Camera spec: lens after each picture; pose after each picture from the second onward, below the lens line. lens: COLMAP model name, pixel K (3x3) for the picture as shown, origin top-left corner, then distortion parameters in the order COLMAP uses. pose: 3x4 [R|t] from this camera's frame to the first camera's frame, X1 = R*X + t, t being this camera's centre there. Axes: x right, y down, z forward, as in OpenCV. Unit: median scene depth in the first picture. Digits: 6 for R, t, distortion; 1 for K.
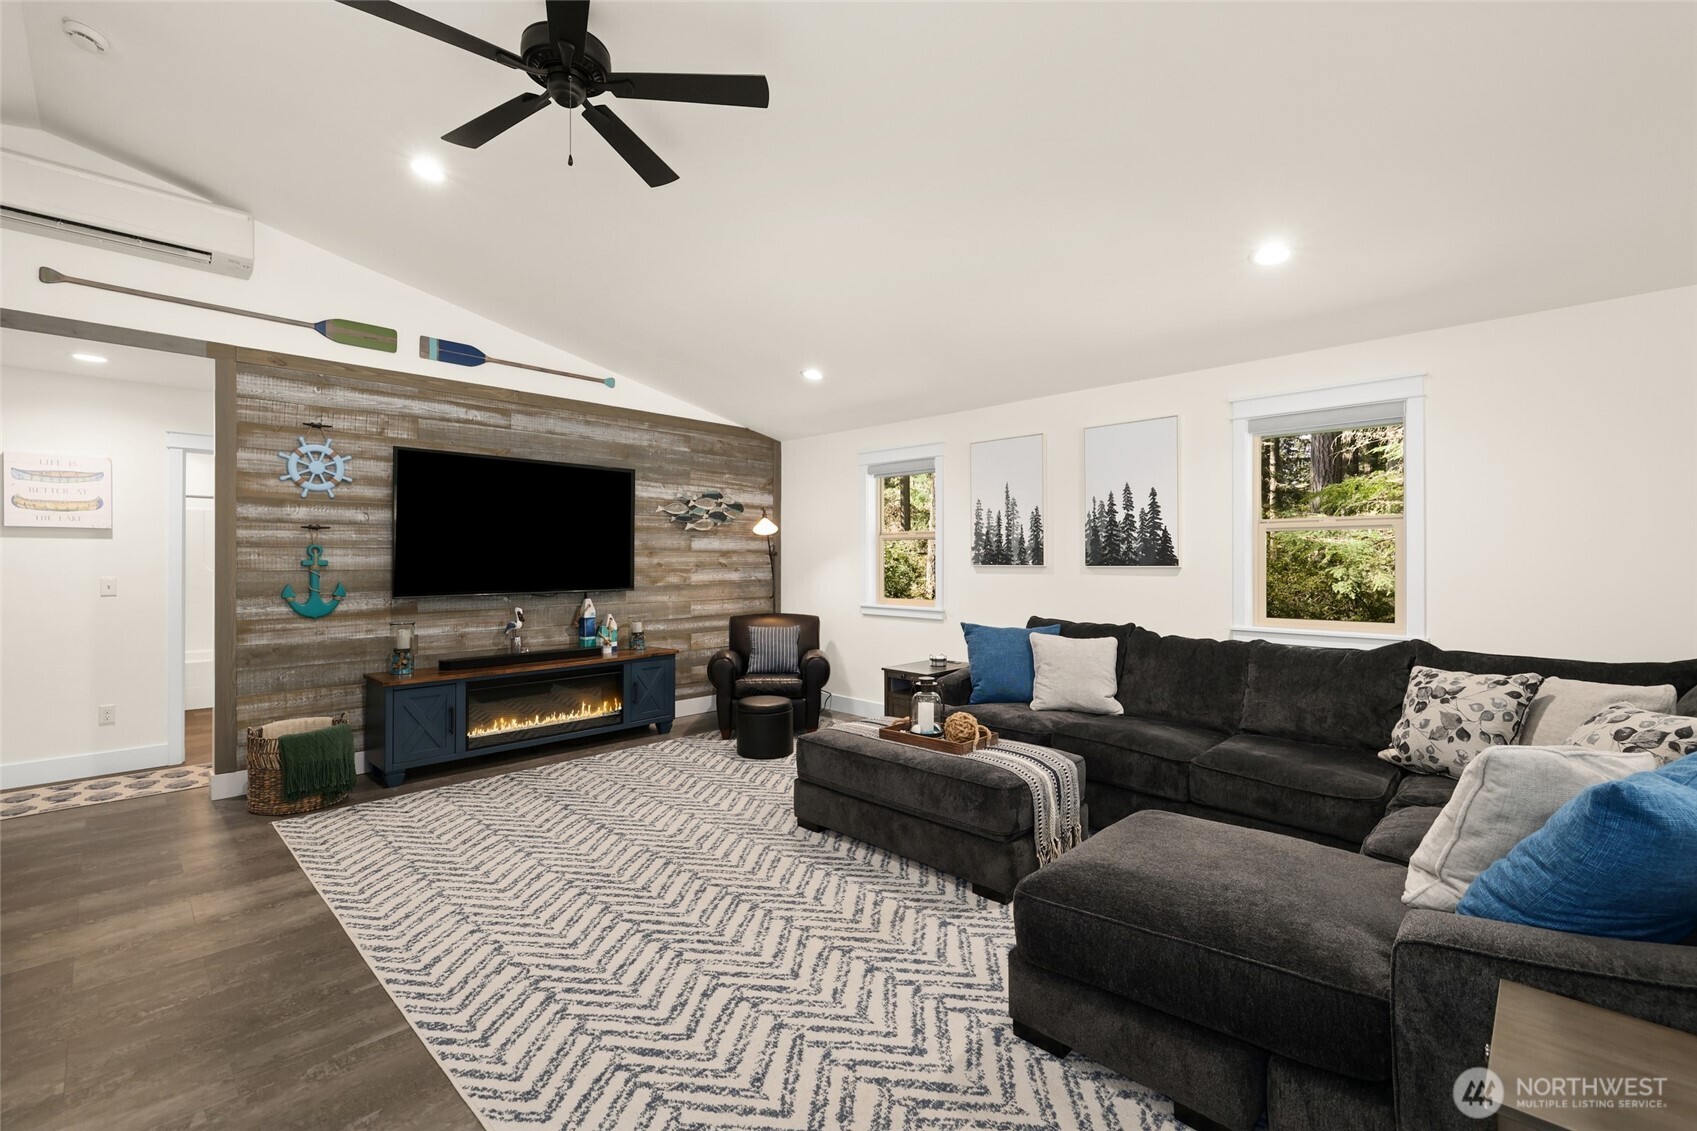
lens RADIAL K [[728.7, 0, 850.3], [0, 728.7, 559.3], [0, 0, 1]] dist [0.000717, 0.000156]
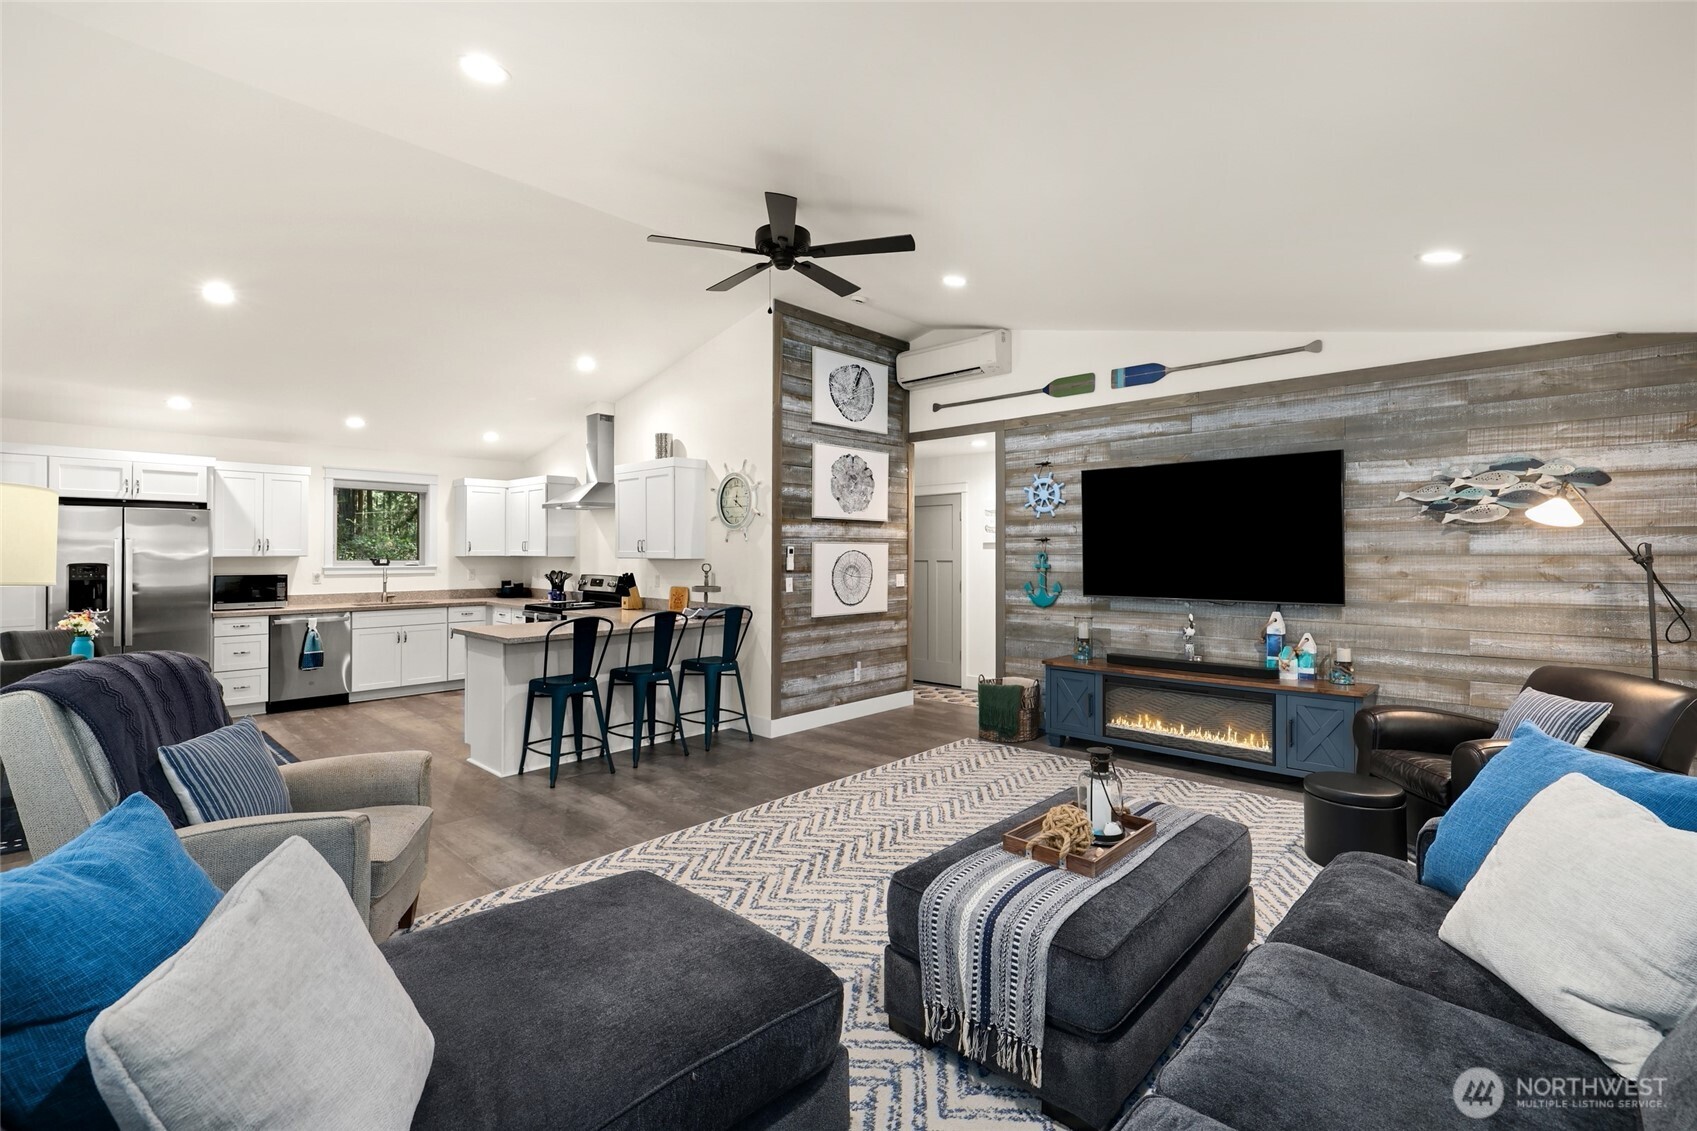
lens RADIAL K [[756.9, 0, 842.5], [0, 756.9, 550.6], [0, 0, 1]] dist [0.003701, 0.000731]
pose [[0.014525, -0.005483, -0.999879, 0.642756], [-0.000377, 0.999985, -0.005489, -0.015405], [0.999894, 0.000457, 0.014522, 0.595762]]
